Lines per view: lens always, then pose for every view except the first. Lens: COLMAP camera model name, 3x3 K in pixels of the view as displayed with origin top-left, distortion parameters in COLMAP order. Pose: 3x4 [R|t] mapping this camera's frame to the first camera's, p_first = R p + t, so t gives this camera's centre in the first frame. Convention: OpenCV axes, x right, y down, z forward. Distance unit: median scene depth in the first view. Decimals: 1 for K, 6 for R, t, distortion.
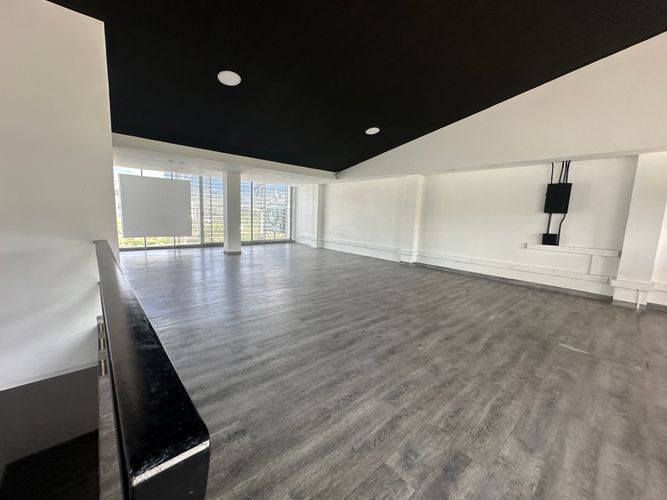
lens RADIAL K [[266.3, 0, 333.6], [0, 266.3, 248.9], [0, 0, 1]] dist [-0.003958, 0.000793]
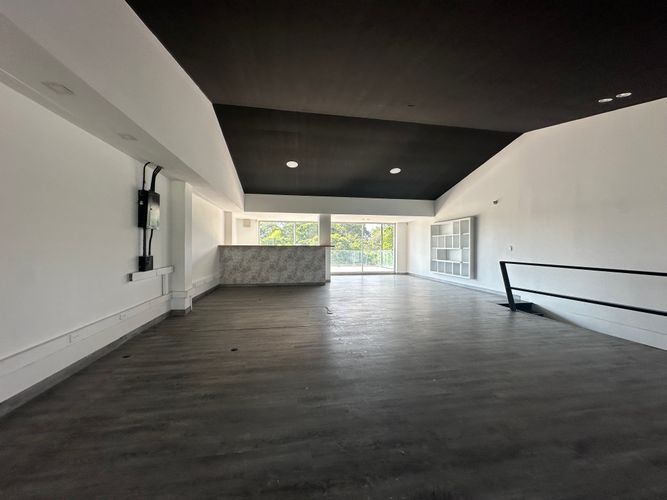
lens RADIAL K [[266.3, 0, 333.6], [0, 266.3, 248.9], [0, 0, 1]] dist [-0.003958, 0.000793]
pose [[-0.849947, -0.040516, 0.525308, -0.014889], [0.036930, 0.990005, 0.136110, -0.083833], [-0.525572, 0.135086, -0.839956, 0.712808]]
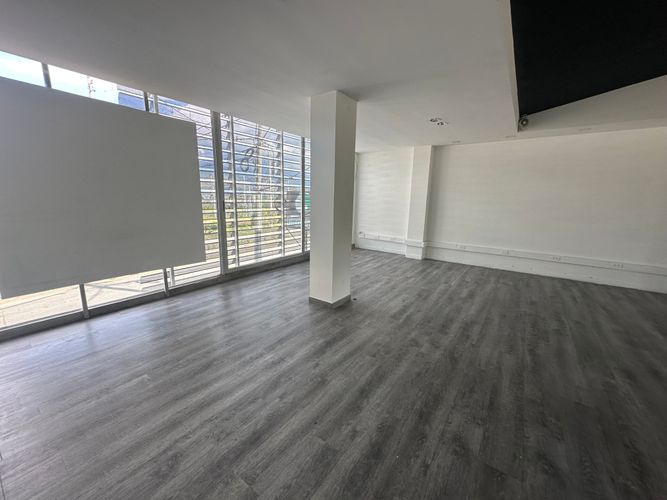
lens RADIAL K [[266.3, 0, 333.6], [0, 266.3, 248.9], [0, 0, 1]] dist [-0.003958, 0.000793]
pose [[0.975723, -0.056507, 0.211593, -0.392623], [0.042444, 0.996613, 0.070429, -0.080783], [-0.214856, -0.059738, 0.974817, 0.511292]]
